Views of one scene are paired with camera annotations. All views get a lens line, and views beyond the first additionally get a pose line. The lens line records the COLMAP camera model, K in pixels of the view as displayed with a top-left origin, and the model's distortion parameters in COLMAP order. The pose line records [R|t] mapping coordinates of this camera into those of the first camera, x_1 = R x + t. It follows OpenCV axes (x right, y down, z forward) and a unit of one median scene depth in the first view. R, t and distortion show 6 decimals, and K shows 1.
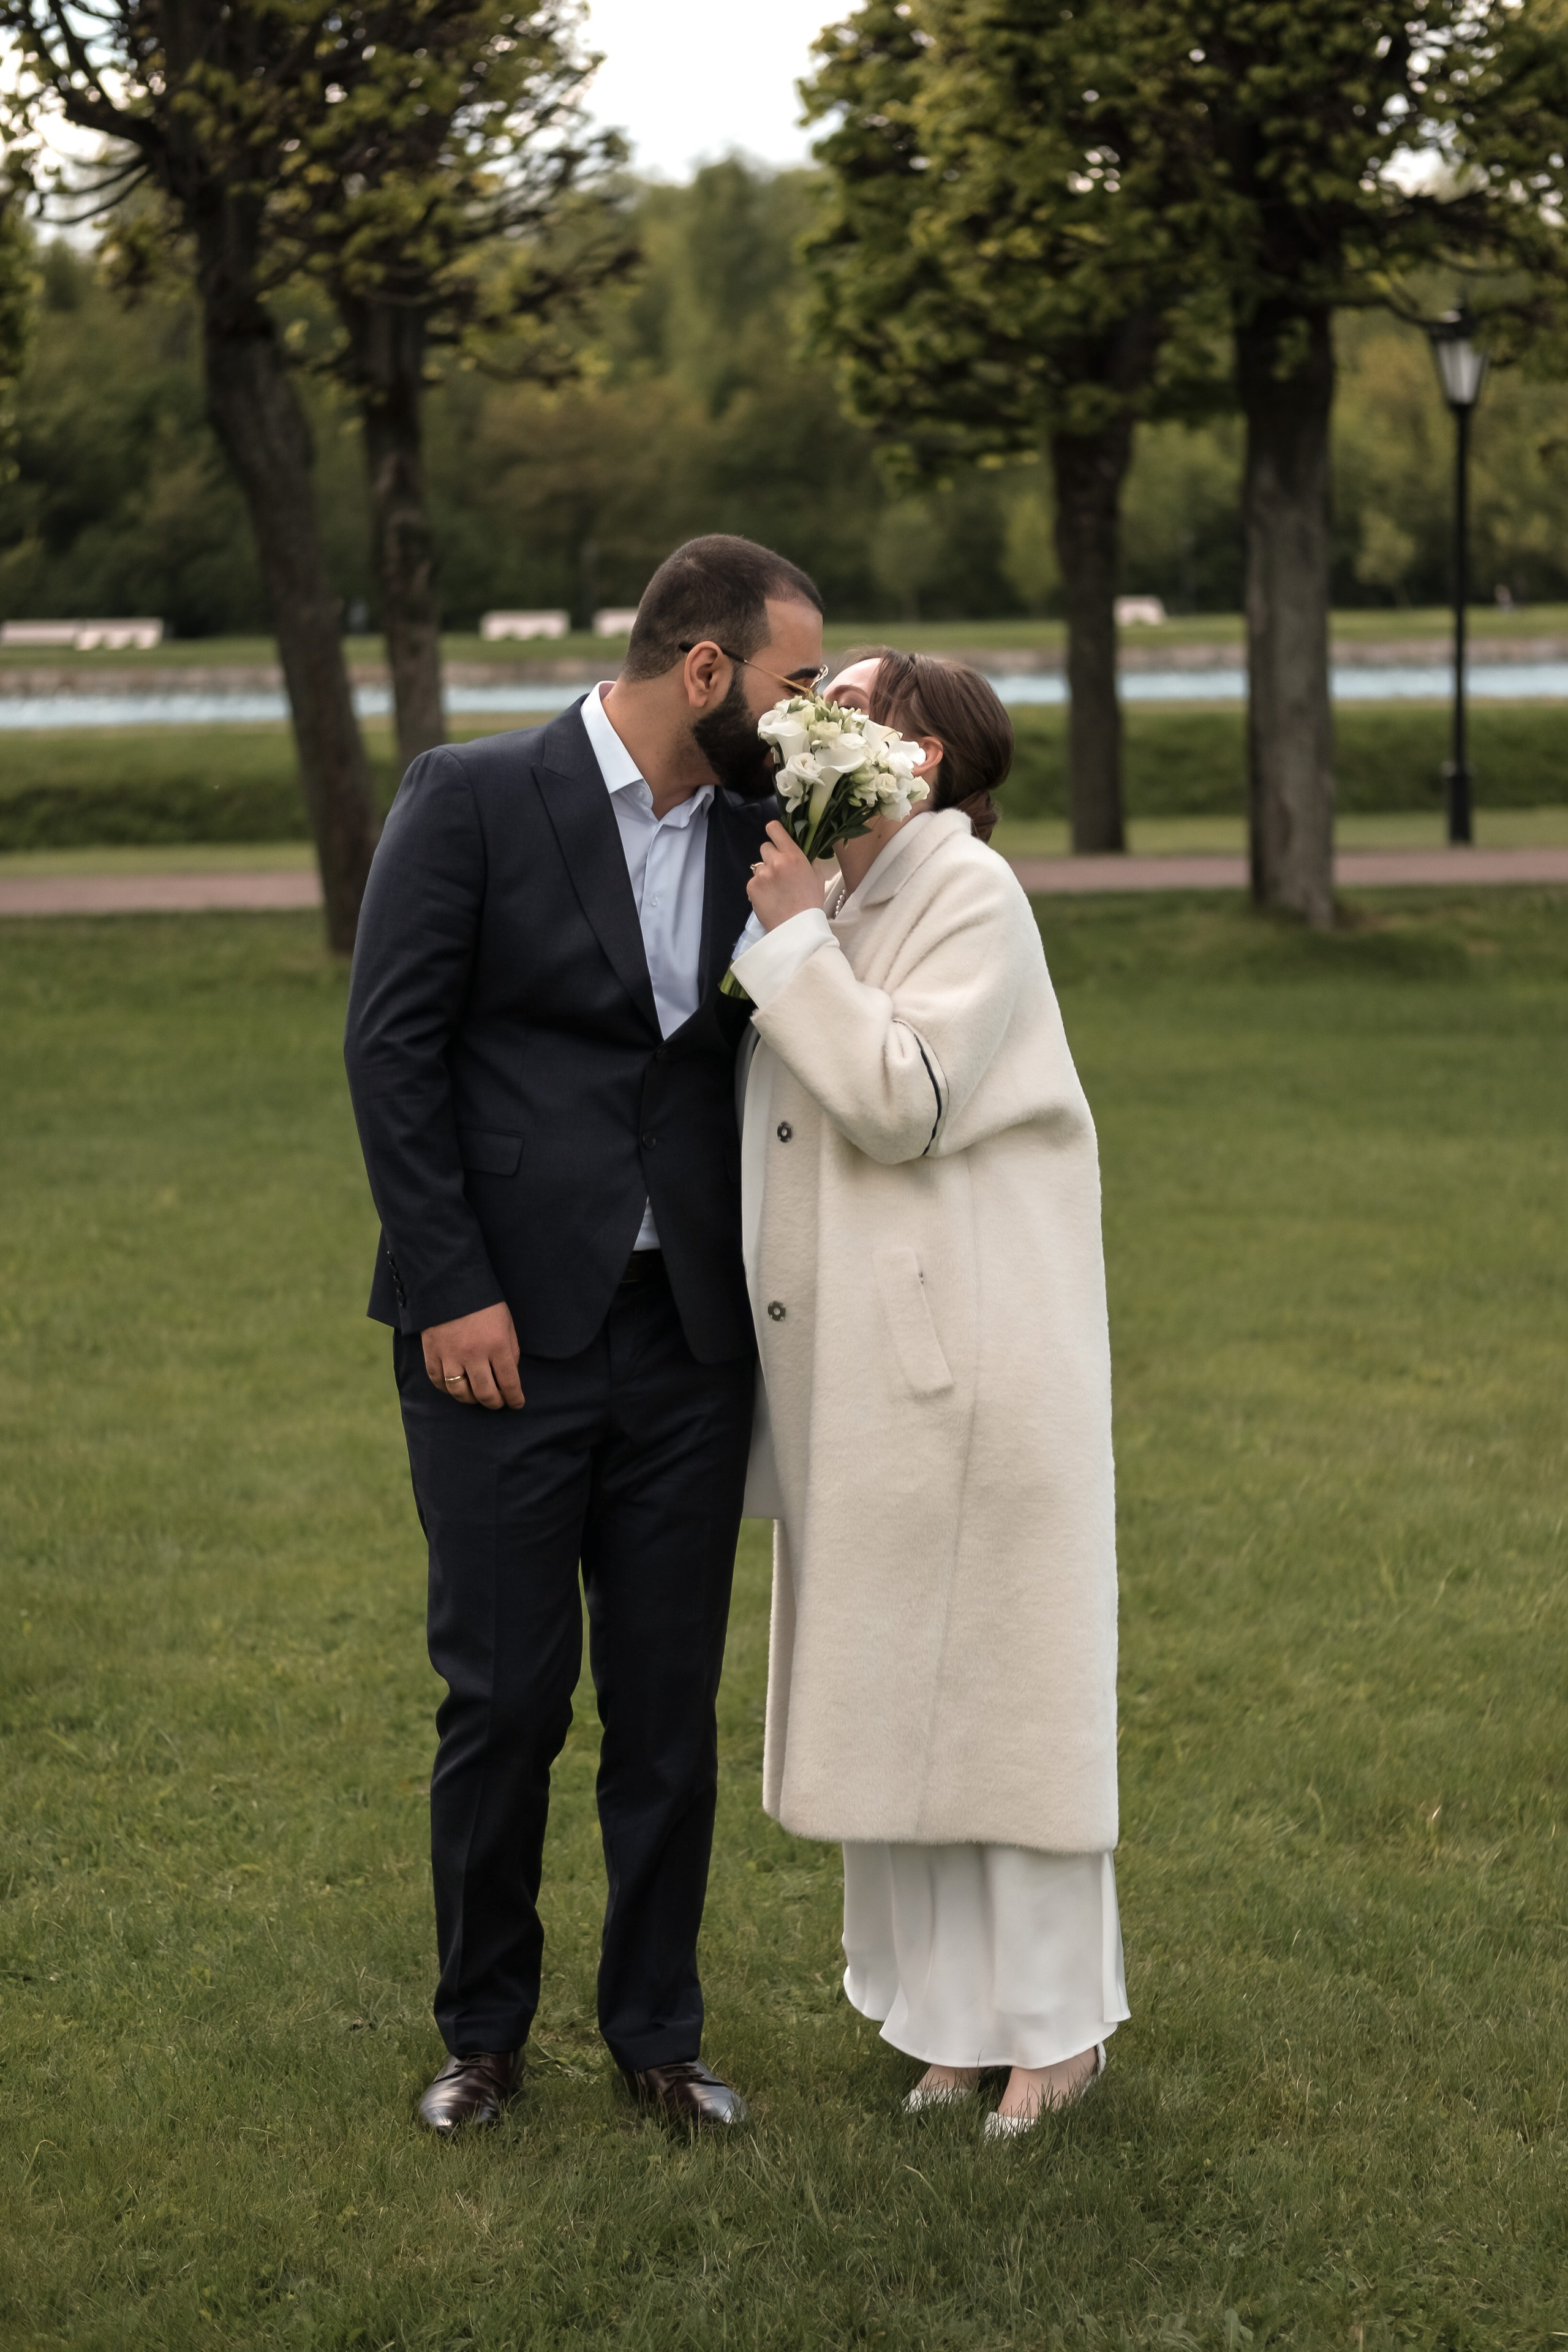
lens RADIAL K [[4990.9, 0, 783.5], [0, 4990.9, 1176.2], [0, 0, 1]] dist [0.003235, 0.218012]
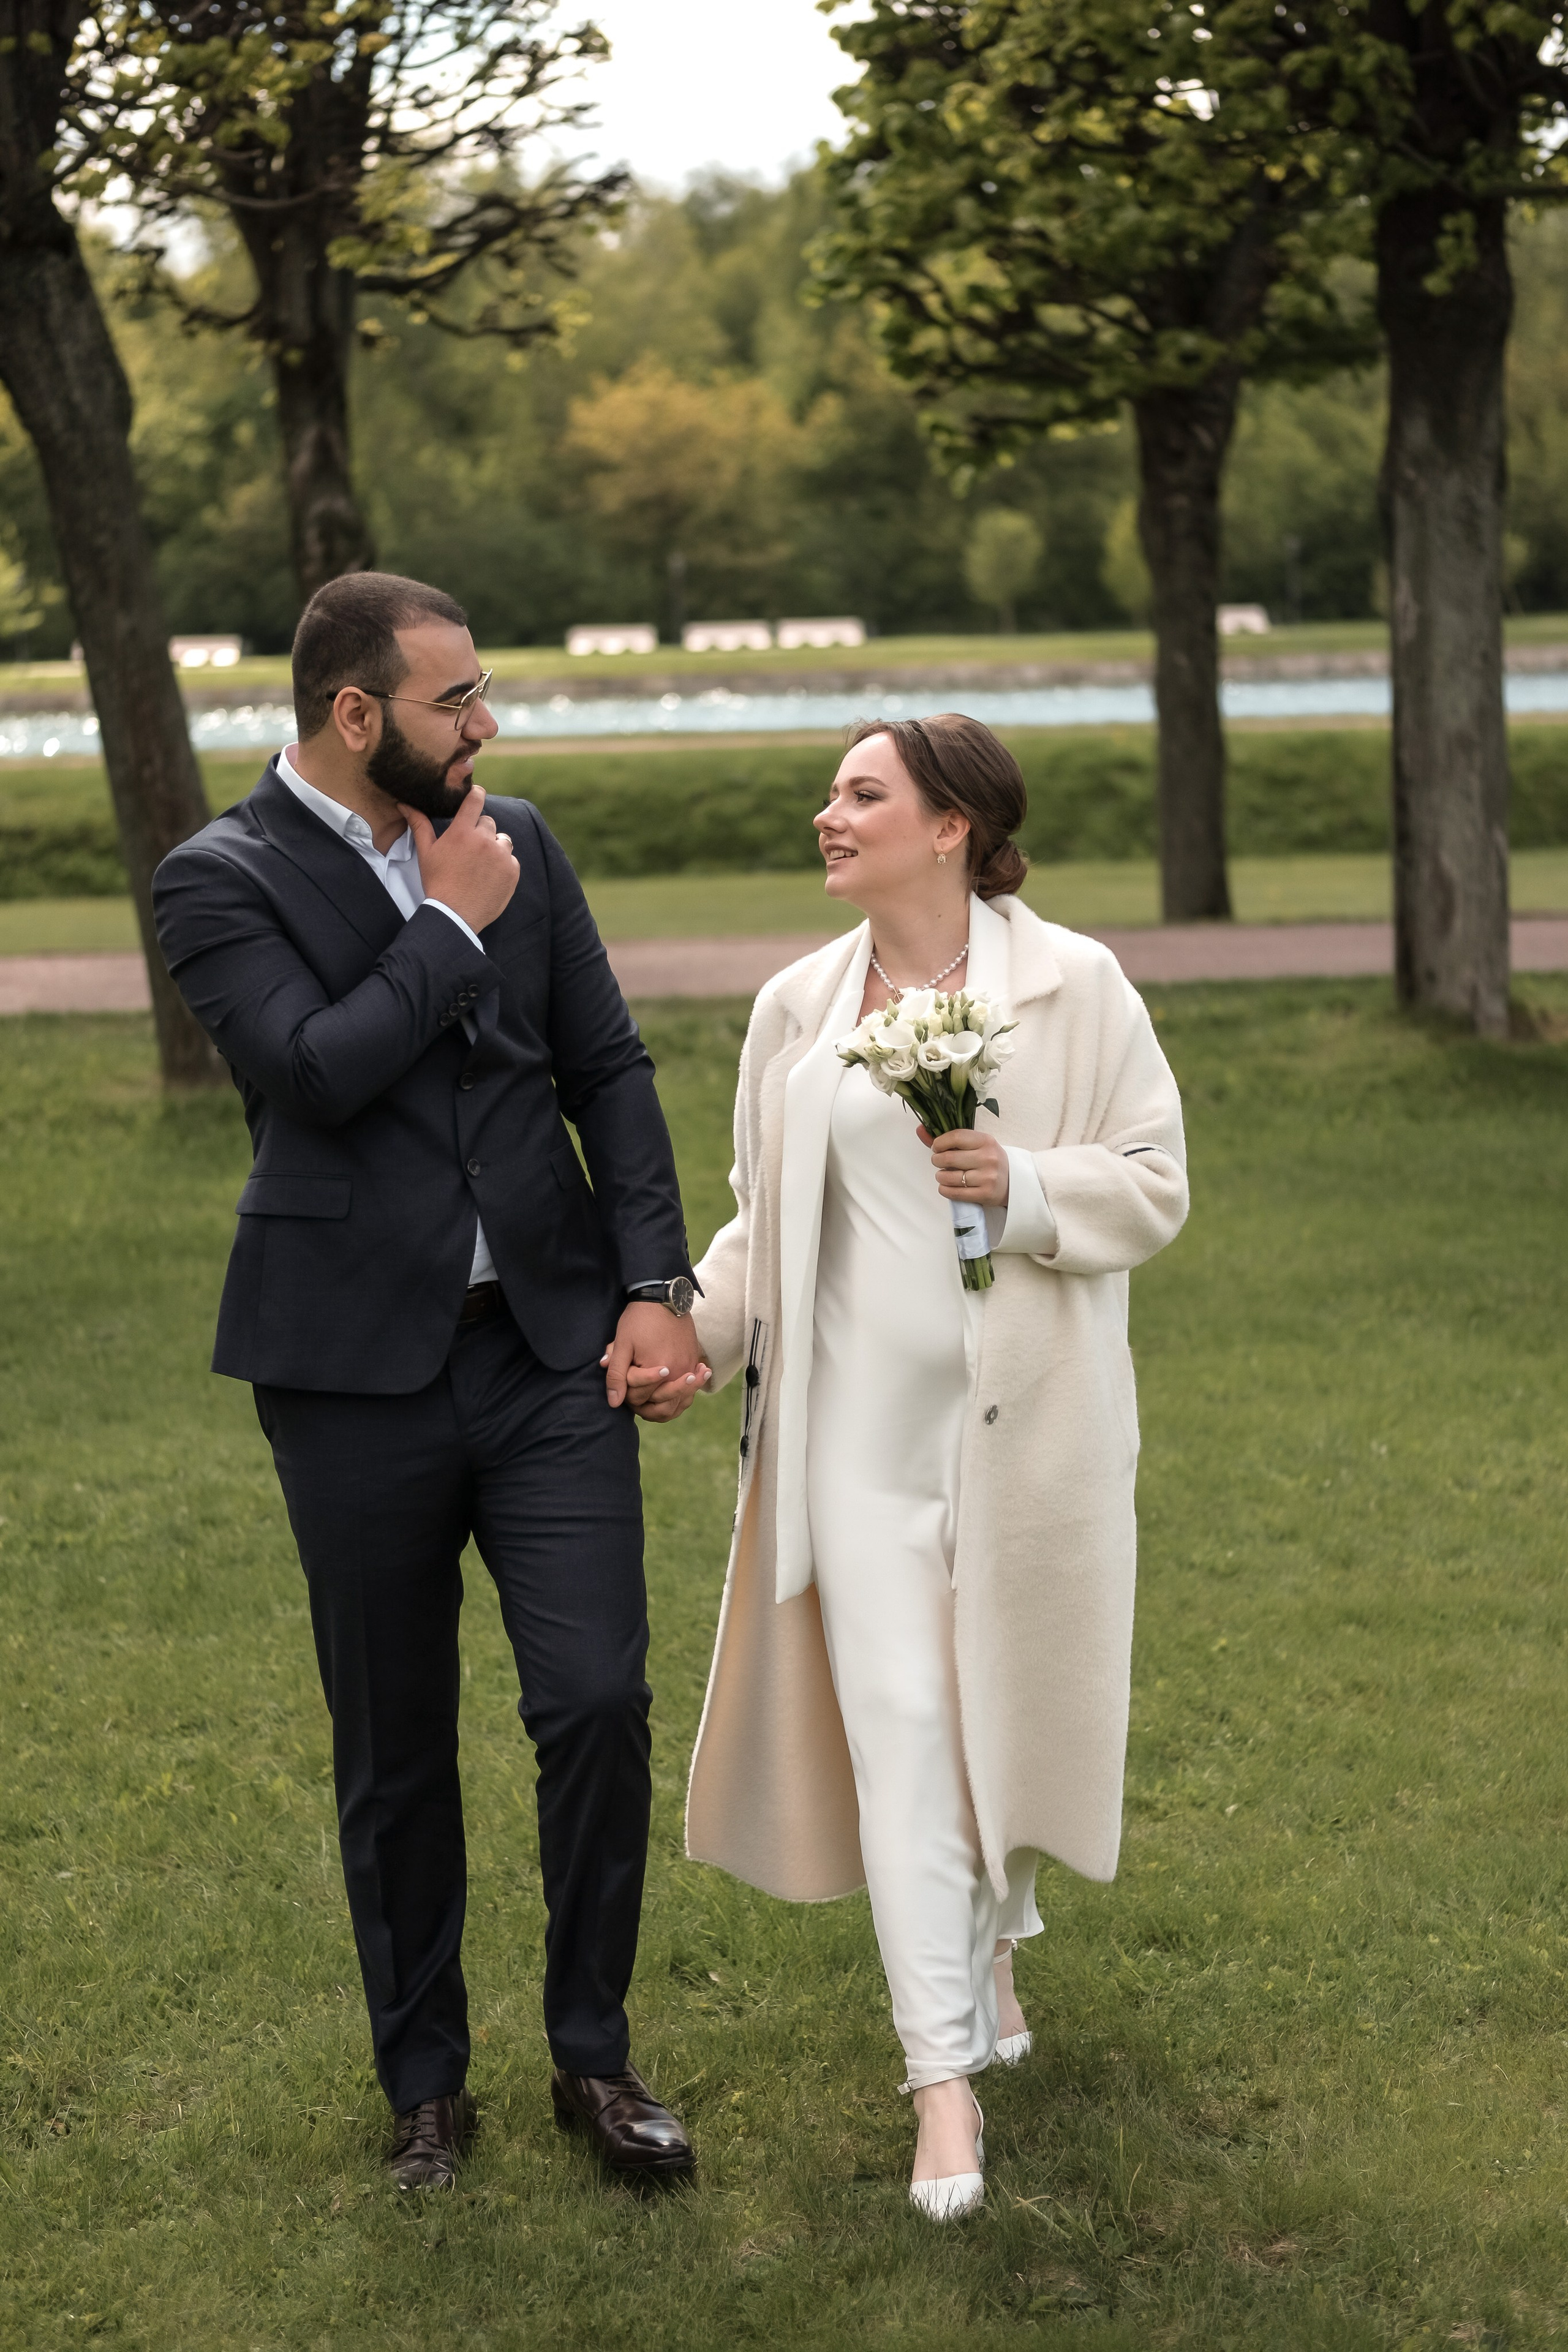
lens RADIAL K [[4918.2, 0, 783.1], [0, 4918.2, 1304.1], [0, 0, 1]] dist [0.011928, -0.273142]
pose [[0.999736, -0.004896, -0.022431, 0.014029], [0.005452, 0.999678, 0.024793, -0.022293], [0.022302, -0.024909, 0.999441, 0.203692]]
